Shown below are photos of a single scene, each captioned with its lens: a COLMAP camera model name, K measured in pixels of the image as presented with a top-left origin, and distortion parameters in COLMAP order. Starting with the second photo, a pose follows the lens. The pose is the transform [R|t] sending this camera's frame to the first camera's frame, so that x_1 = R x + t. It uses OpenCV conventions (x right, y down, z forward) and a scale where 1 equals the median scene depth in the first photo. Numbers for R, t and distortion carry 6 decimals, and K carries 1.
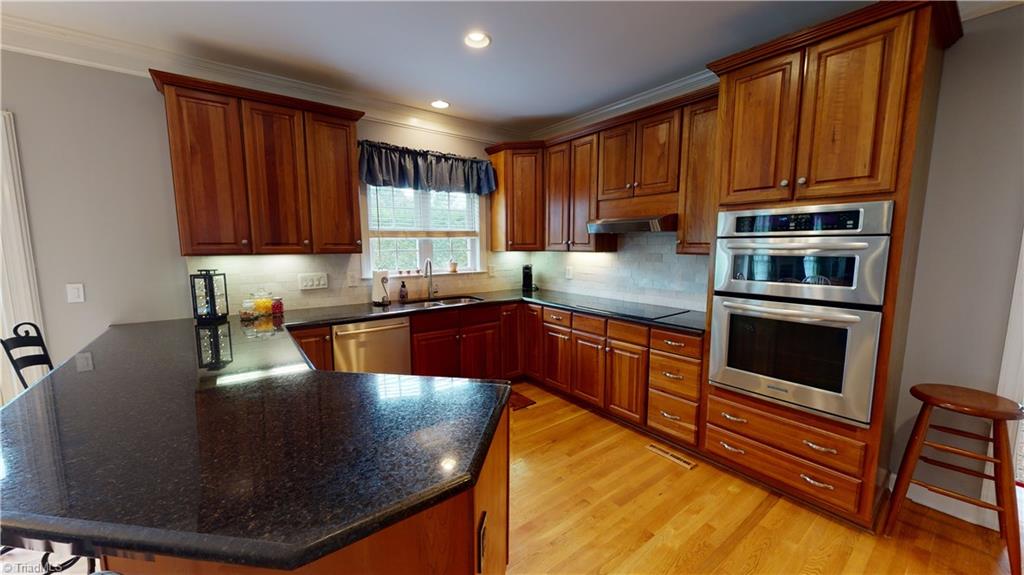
lens RADIAL K [[374.1, 0, 510.8], [0, 374.1, 288.3], [0, 0, 1]] dist [0.000527, 0.000021]
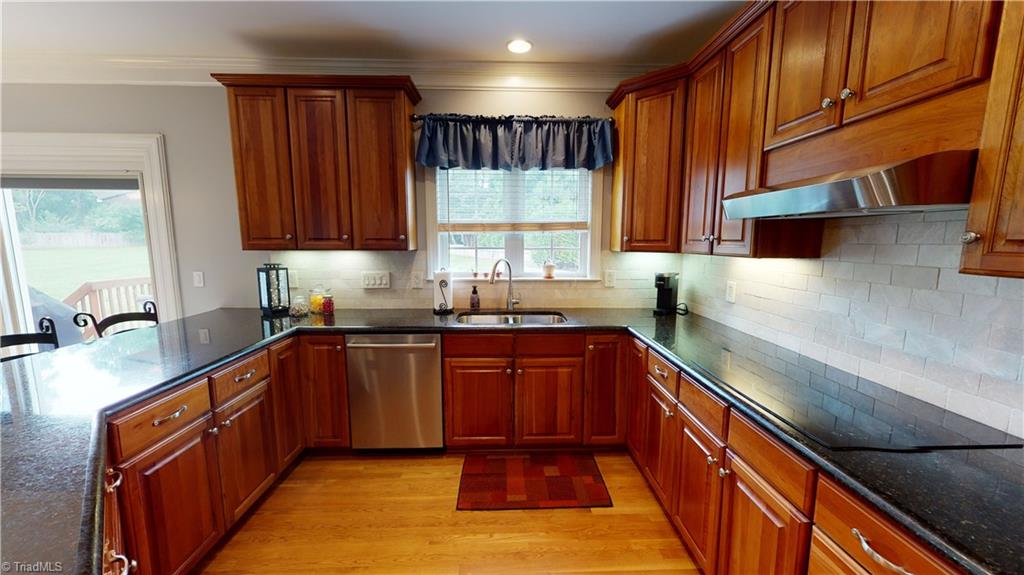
lens RADIAL K [[374.1, 0, 514.3], [0, 374.1, 288.5], [0, 0, 1]] dist [0.000527, 0.000021]
pose [[0.814141, 0.079221, -0.575238, 0.255490], [-0.072506, 0.996766, 0.034655, -0.050155], [0.576123, 0.013494, 0.817252, 0.410833]]
